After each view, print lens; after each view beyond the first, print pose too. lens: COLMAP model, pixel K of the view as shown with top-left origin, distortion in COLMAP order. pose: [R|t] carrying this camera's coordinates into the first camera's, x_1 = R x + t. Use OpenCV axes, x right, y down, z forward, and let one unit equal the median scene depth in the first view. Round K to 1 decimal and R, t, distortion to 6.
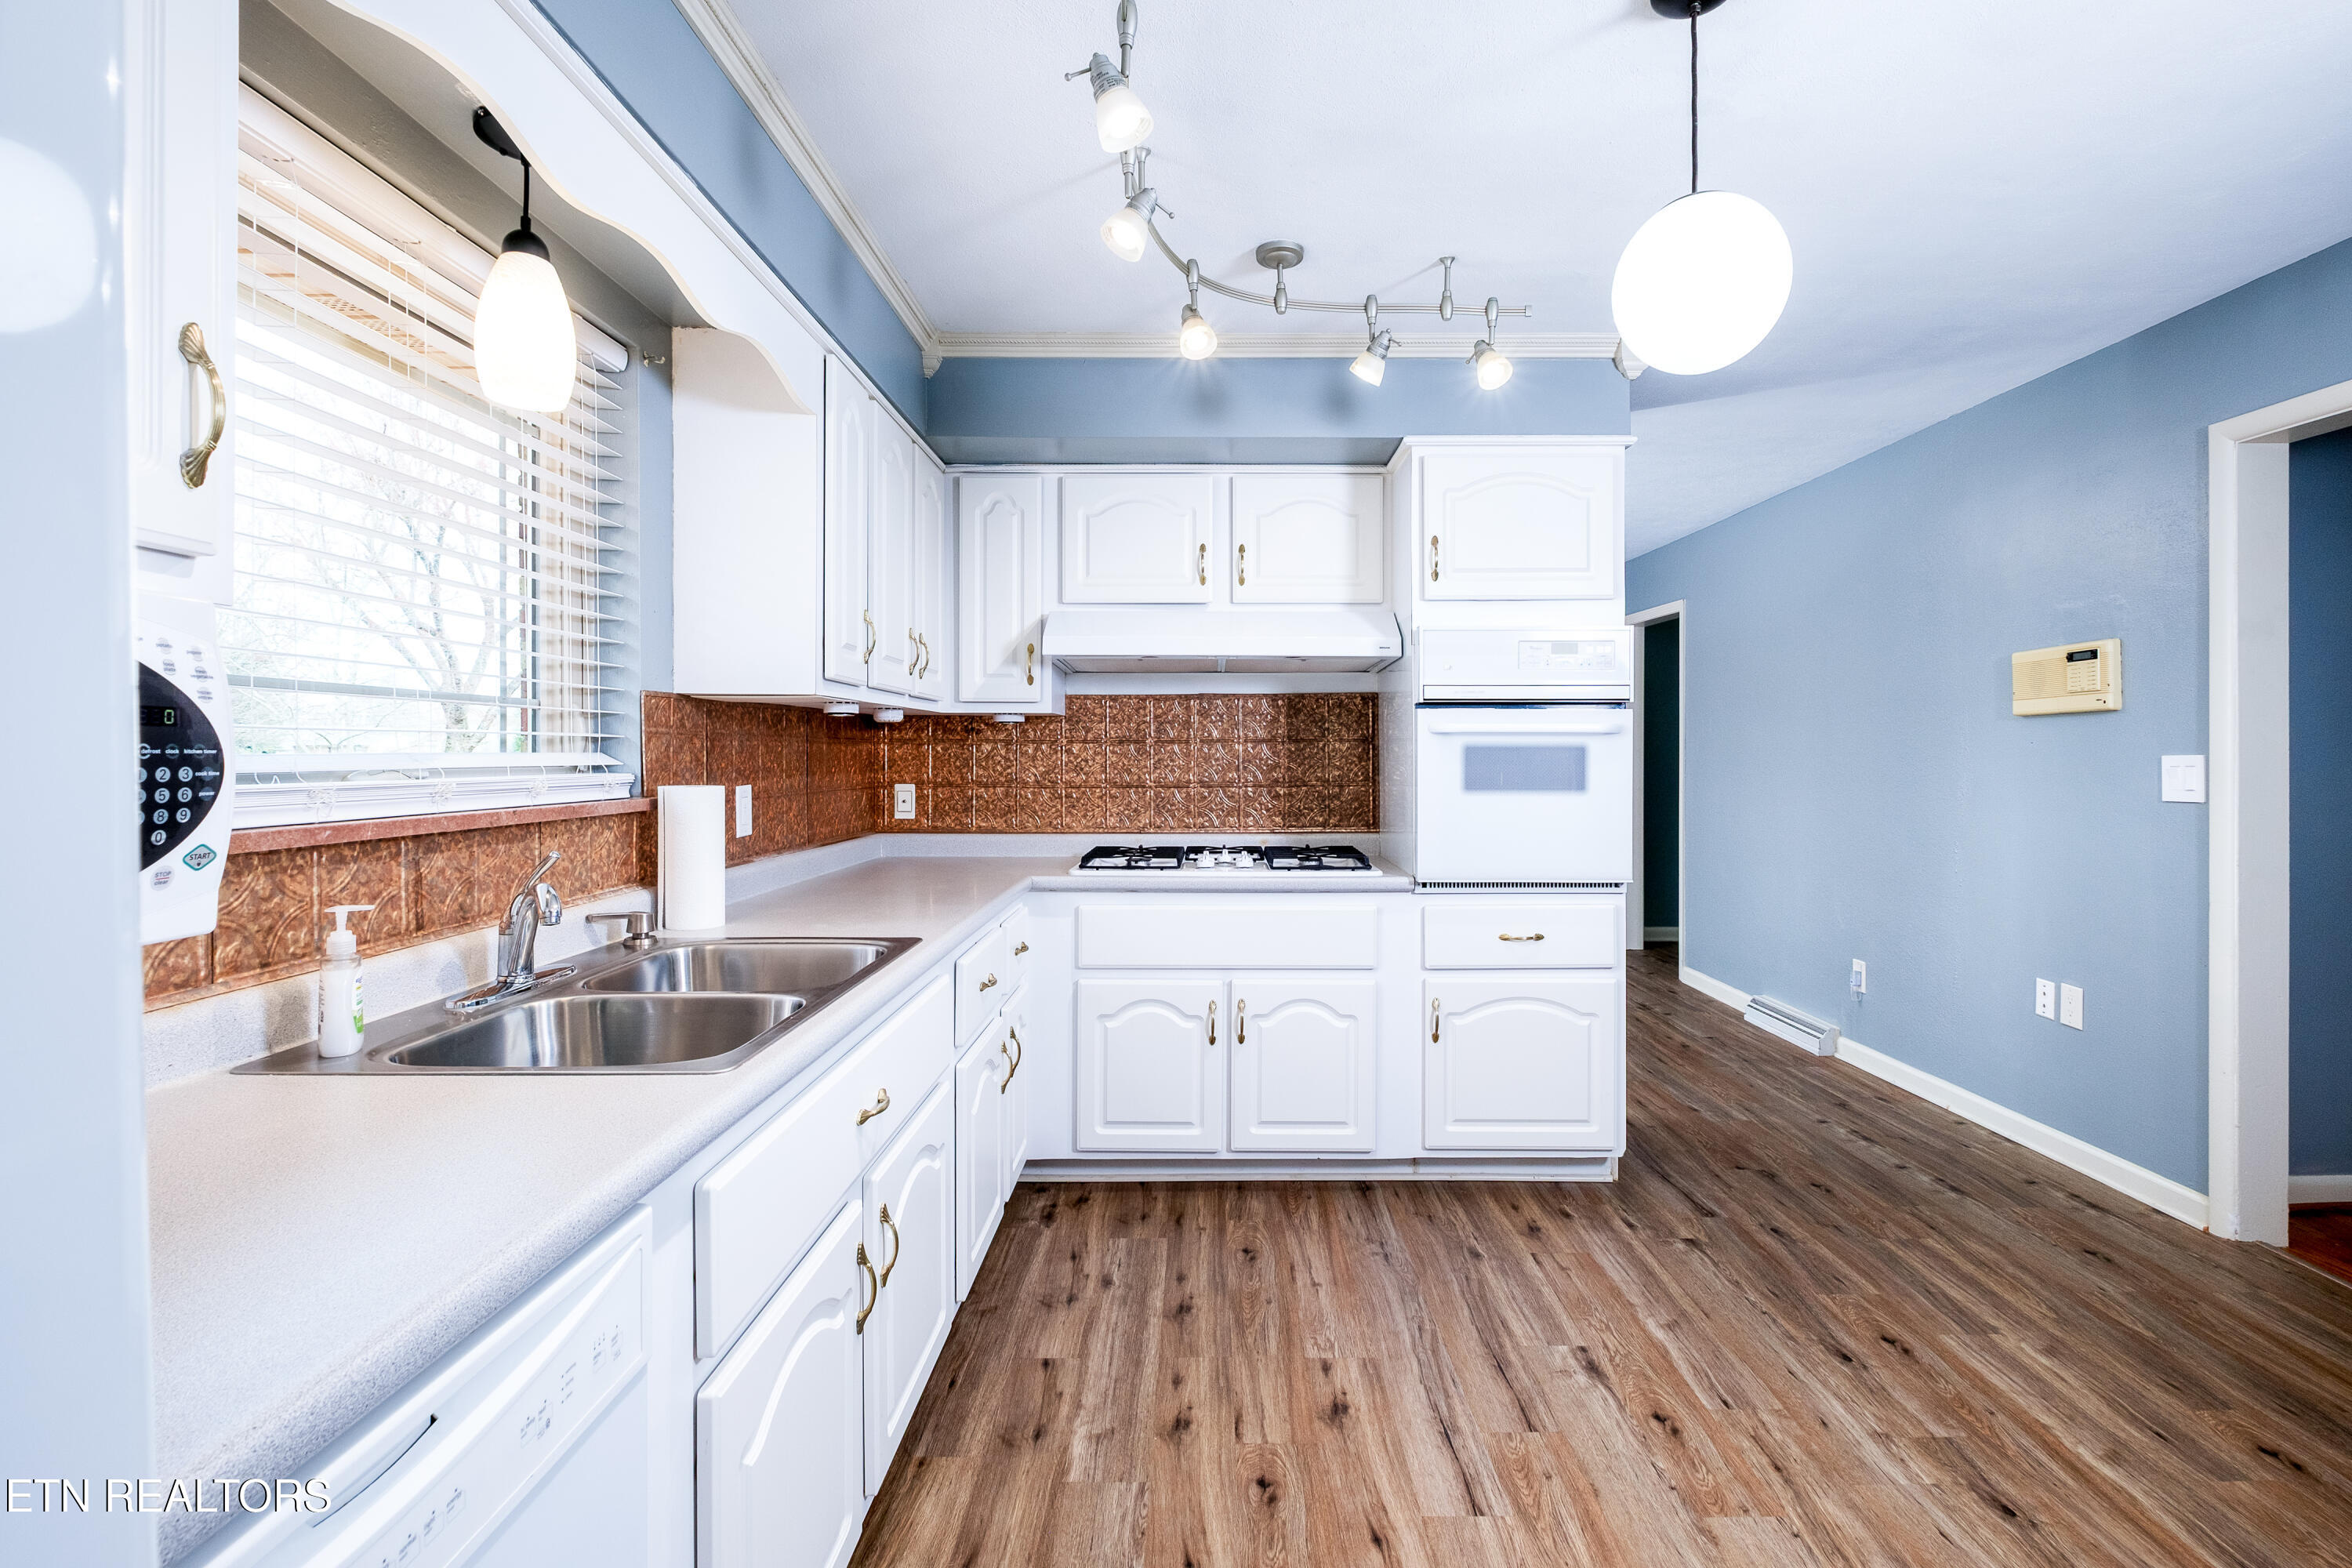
lens RADIAL K [[1097.6, 0, 1186.9], [0, 1097.6, 768.6], [0, 0, 1]] dist [0.000521, -0.000900]
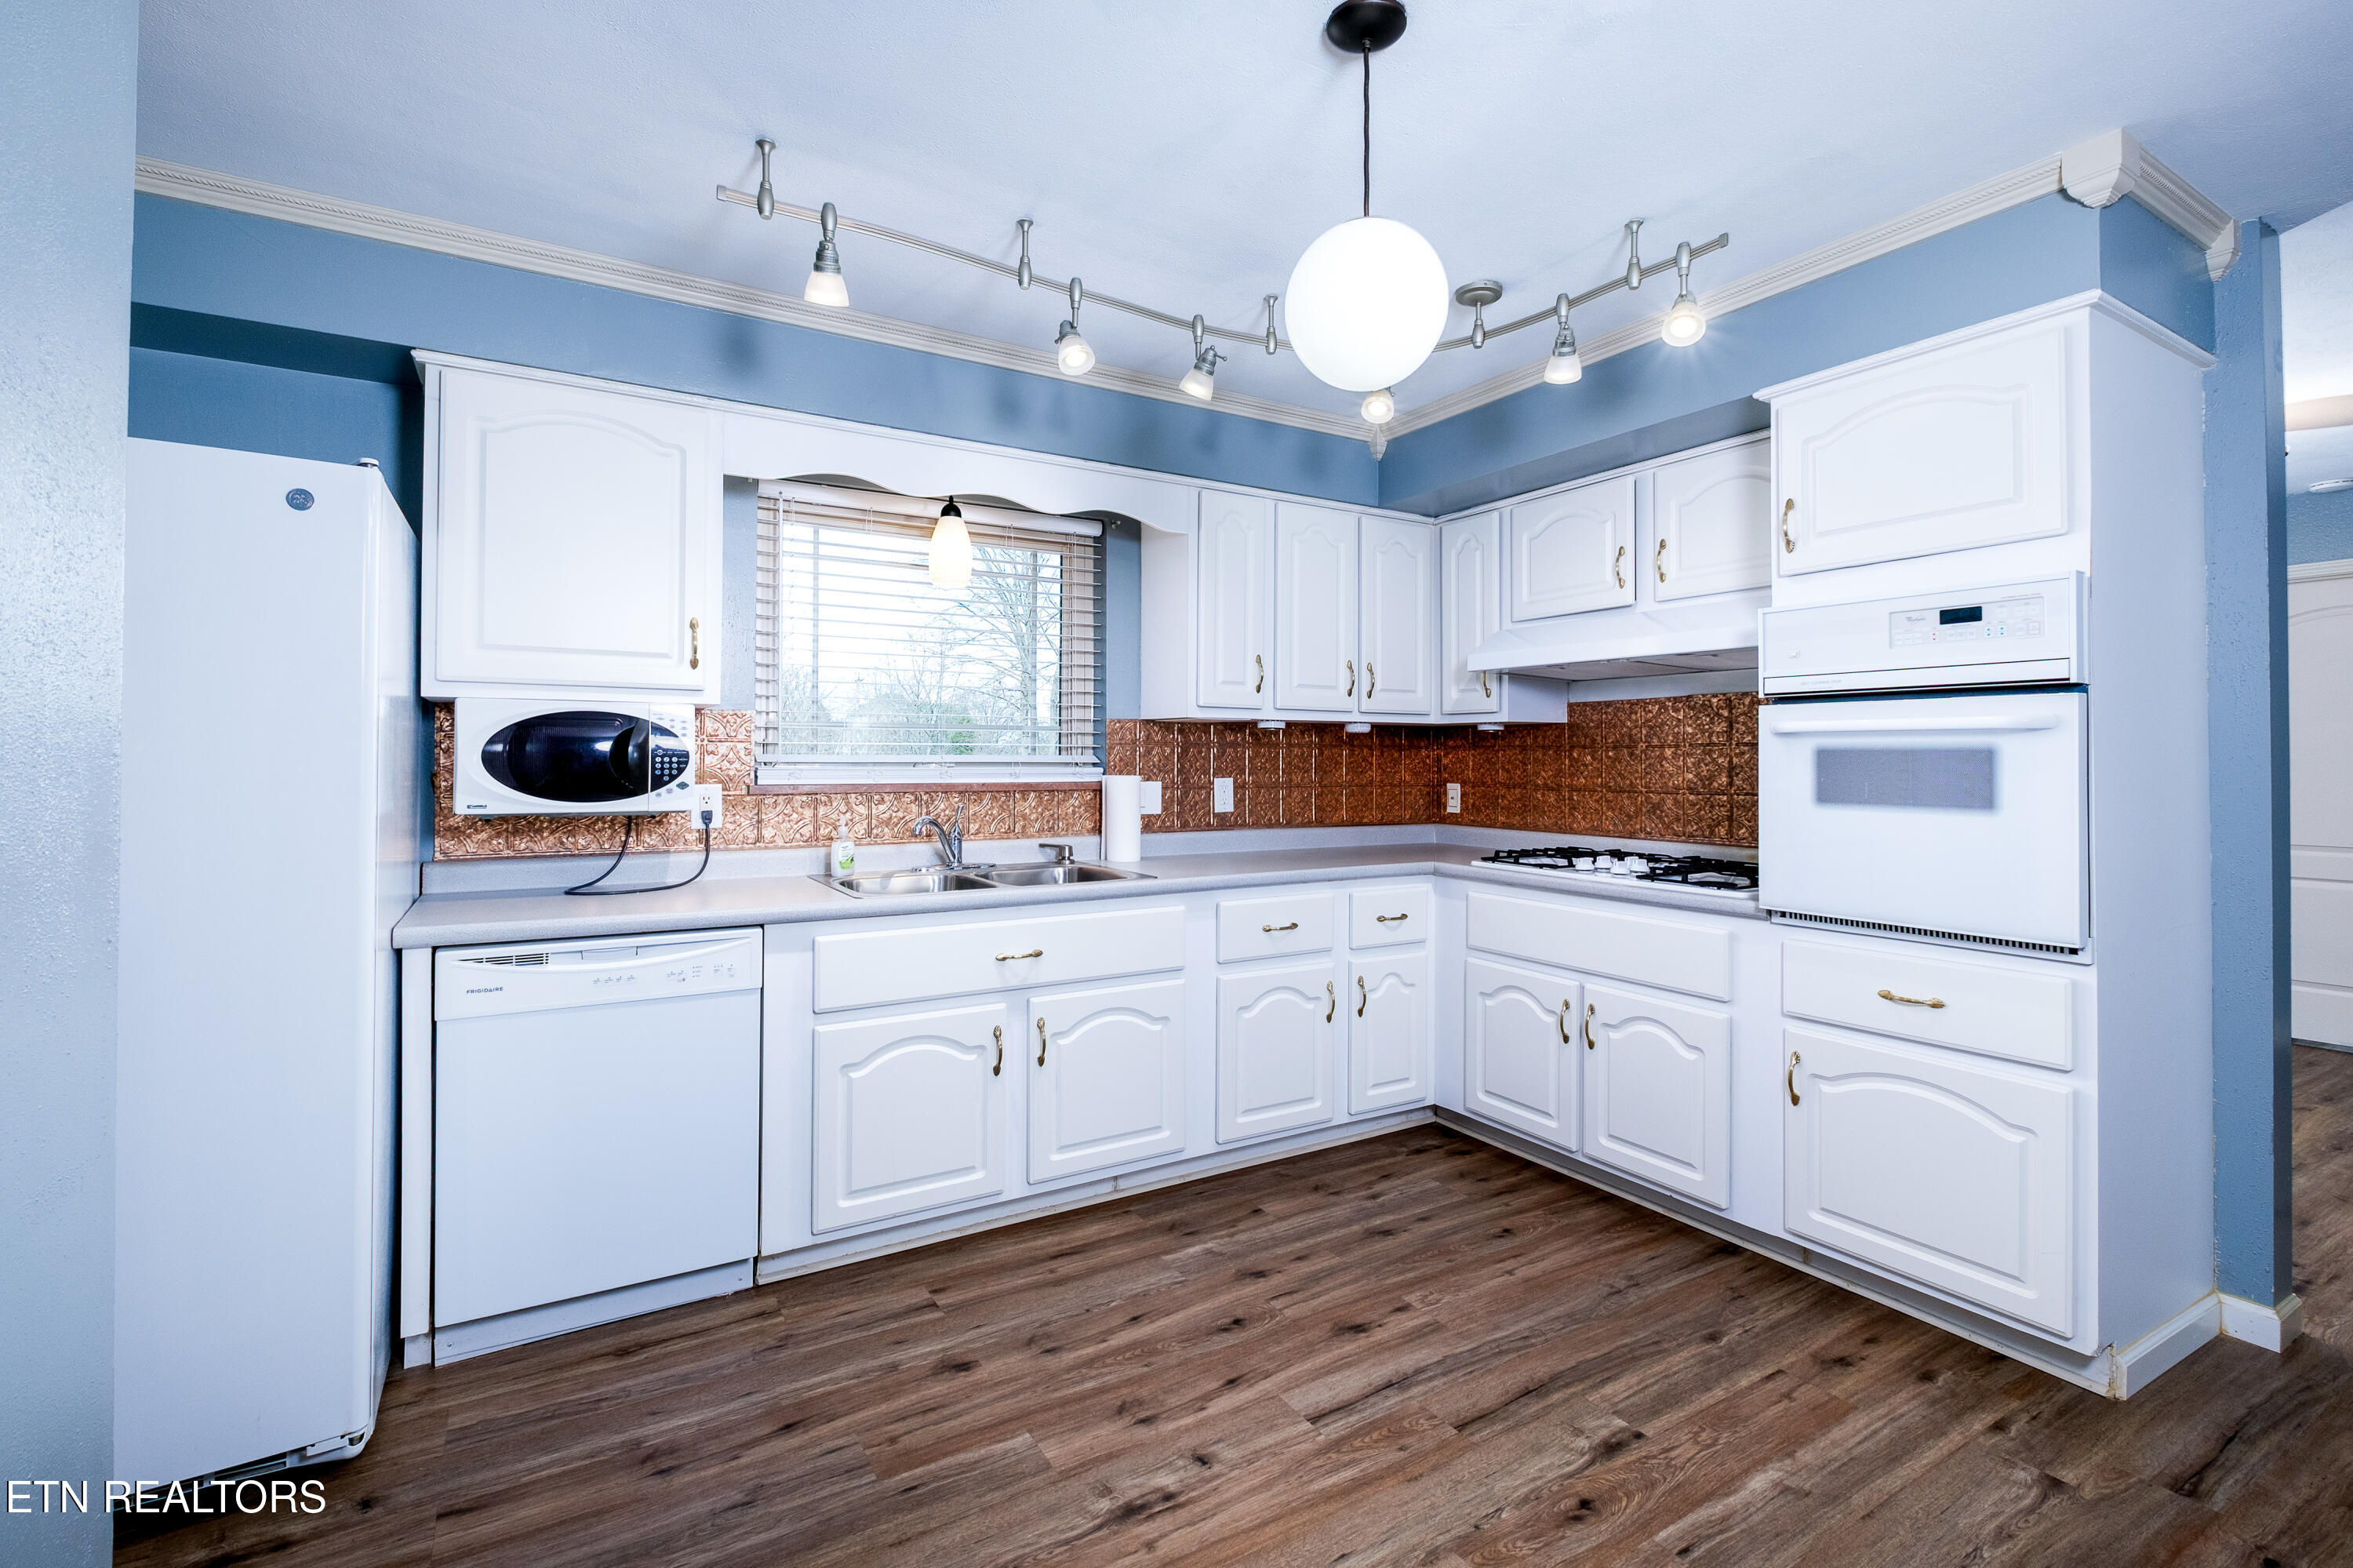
lens RADIAL K [[1038.9, 0, 1161.7], [0, 1038.9, 760.5], [0, 0, 1]] dist [-0.010661, -0.000605]
pose [[0.502084, 0.003721, -0.864811, 0.720647], [-0.016190, 0.999856, -0.005097, -0.000187], [0.864668, 0.016560, 0.502072, 0.202514]]
